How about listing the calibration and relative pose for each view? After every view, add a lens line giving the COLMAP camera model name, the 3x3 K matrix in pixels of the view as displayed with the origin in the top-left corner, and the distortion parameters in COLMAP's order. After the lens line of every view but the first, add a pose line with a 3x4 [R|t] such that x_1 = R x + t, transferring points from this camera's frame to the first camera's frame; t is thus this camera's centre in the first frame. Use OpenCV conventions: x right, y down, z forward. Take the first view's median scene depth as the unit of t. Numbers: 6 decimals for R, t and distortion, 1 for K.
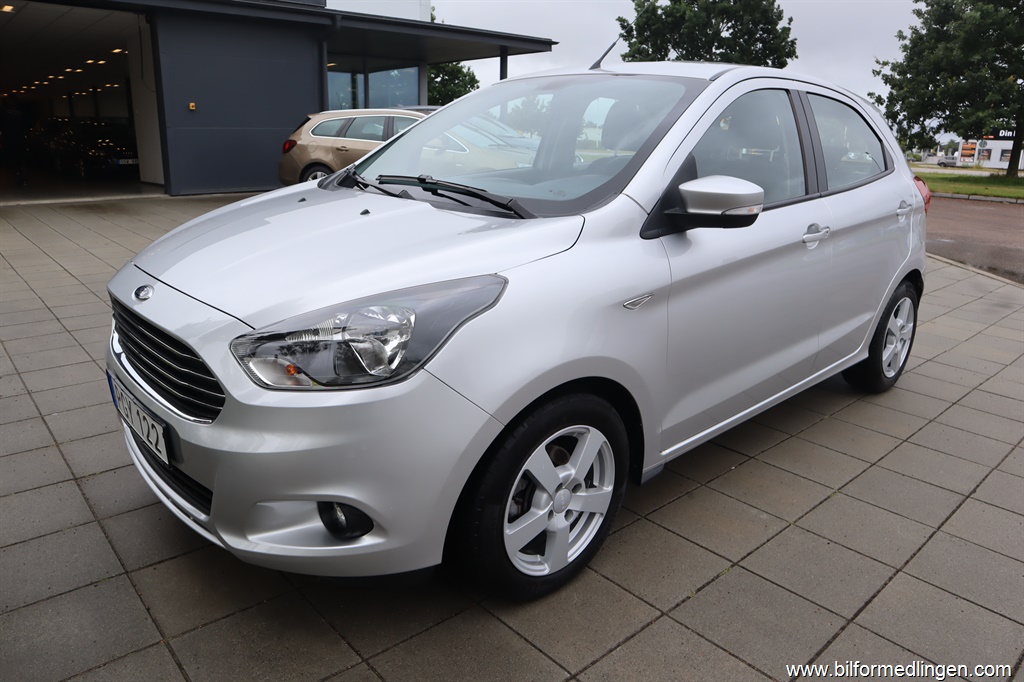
lens RADIAL K [[720.3, 0, 512.0], [0, 720.3, 341.0], [0, 0, 1]] dist [-0.119703, 0.067056]
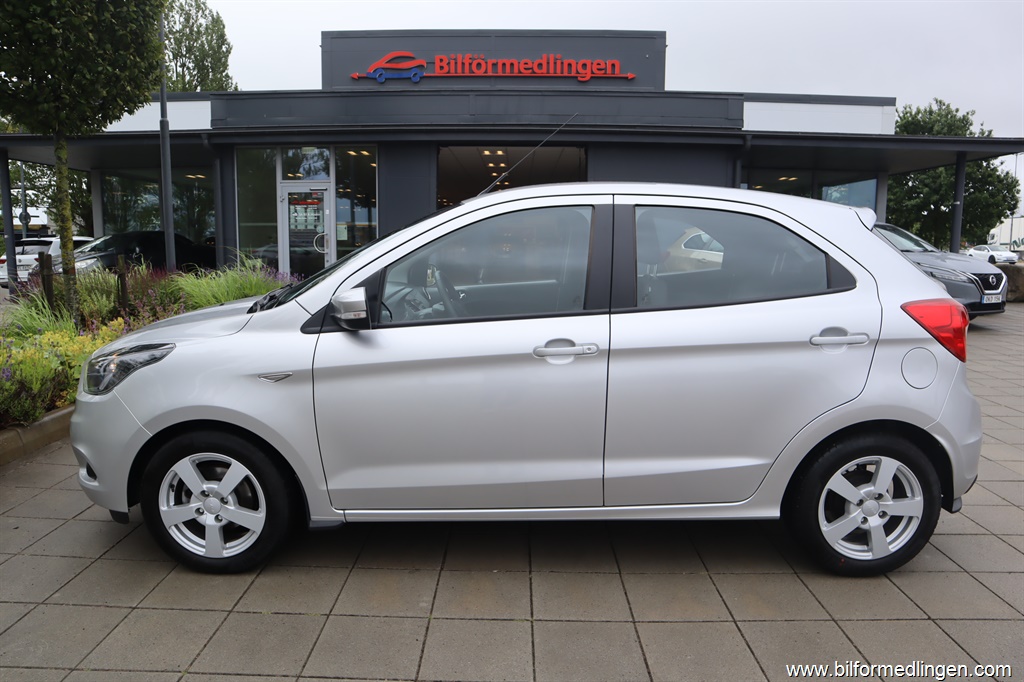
lens RADIAL K [[720.3, 0, 512.0], [0, 720.3, 341.0], [0, 0, 1]] dist [-0.119703, 0.067056]
pose [[0.735322, 0.080677, -0.672899, 1.077429], [-0.179855, 0.980517, -0.078981, -0.073861], [0.653417, 0.179101, 0.735506, 0.223950]]
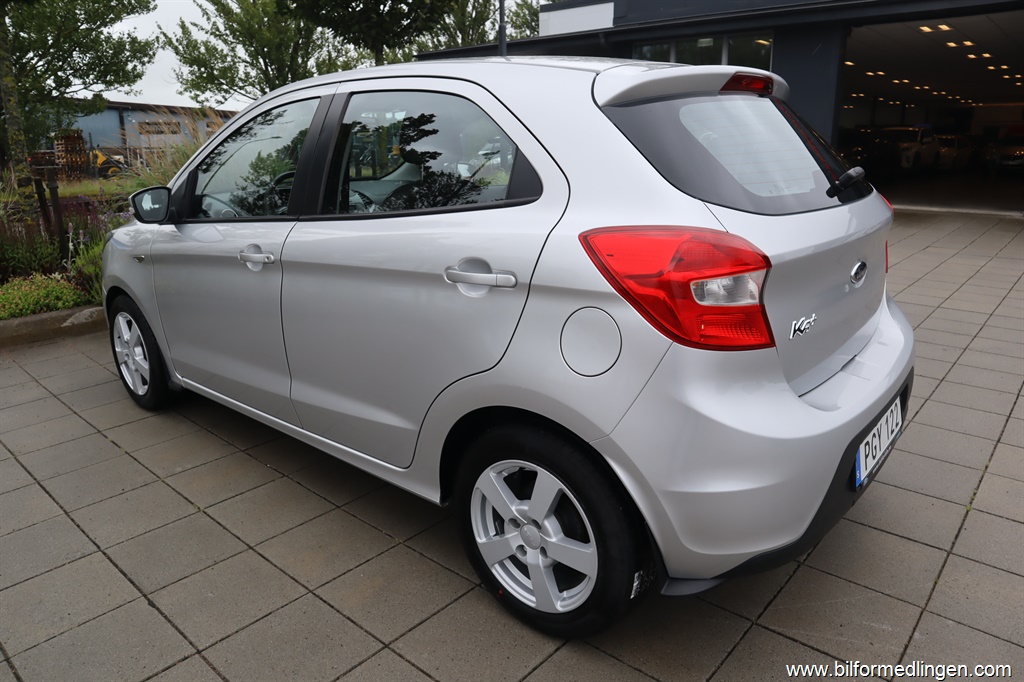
lens RADIAL K [[720.3, 0, 512.0], [0, 720.3, 341.0], [0, 0, 1]] dist [-0.119703, 0.067056]
pose [[0.099211, 0.251461, -0.962769, 1.436400], [-0.261040, 0.940233, 0.218676, -0.350414], [0.960216, 0.229626, 0.158923, 1.239909]]
